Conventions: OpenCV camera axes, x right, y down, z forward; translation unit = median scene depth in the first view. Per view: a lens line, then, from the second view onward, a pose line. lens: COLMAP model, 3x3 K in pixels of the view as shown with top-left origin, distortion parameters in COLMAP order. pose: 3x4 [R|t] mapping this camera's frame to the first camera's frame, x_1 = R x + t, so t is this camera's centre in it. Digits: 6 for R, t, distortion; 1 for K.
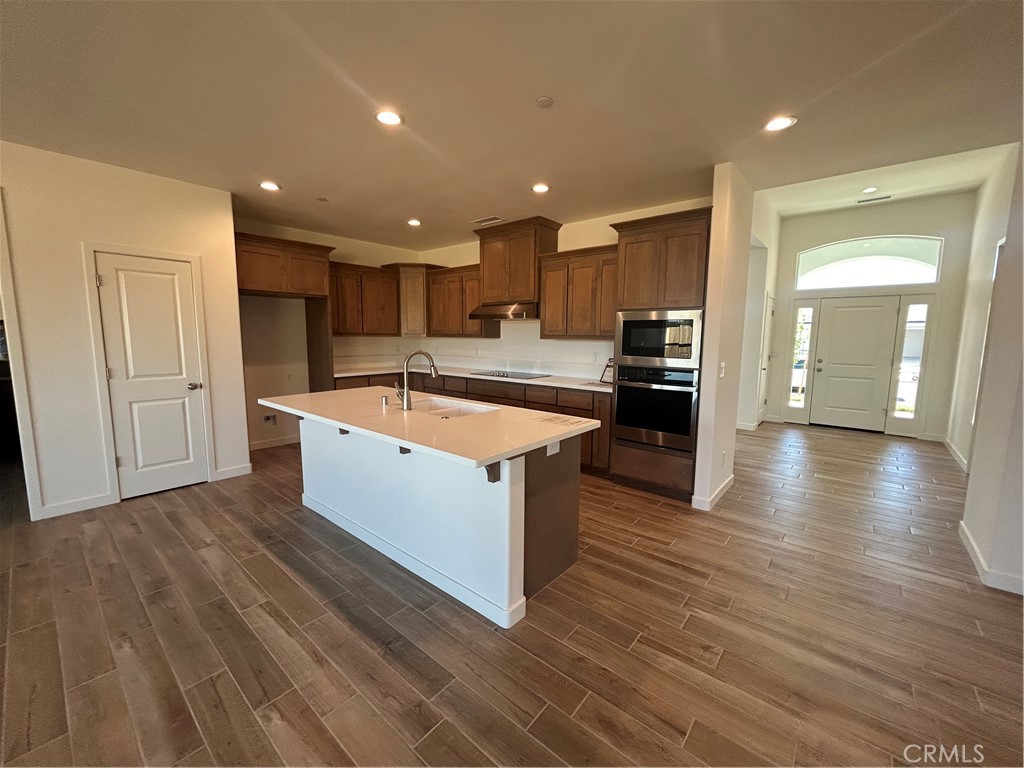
lens RADIAL K [[411.4, 0, 510.1], [0, 411.4, 384.9], [0, 0, 1]] dist [0.000986, -0.001391]
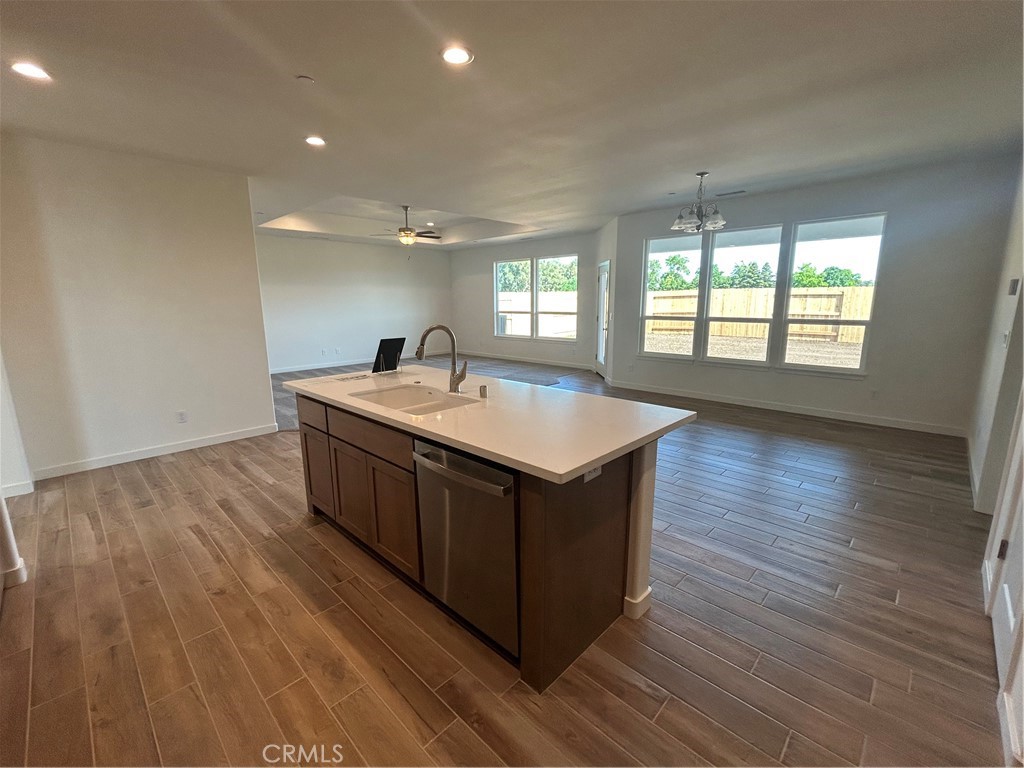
lens RADIAL K [[441.2, 0, 512.4], [0, 441.2, 381.4], [0, 0, 1]] dist [-0.003383, 0.002457]
pose [[-0.997798, -0.013525, 0.064938, -0.261411], [0.006732, 0.953290, 0.301981, -0.147763], [-0.065989, 0.301753, -0.951100, 1.138657]]
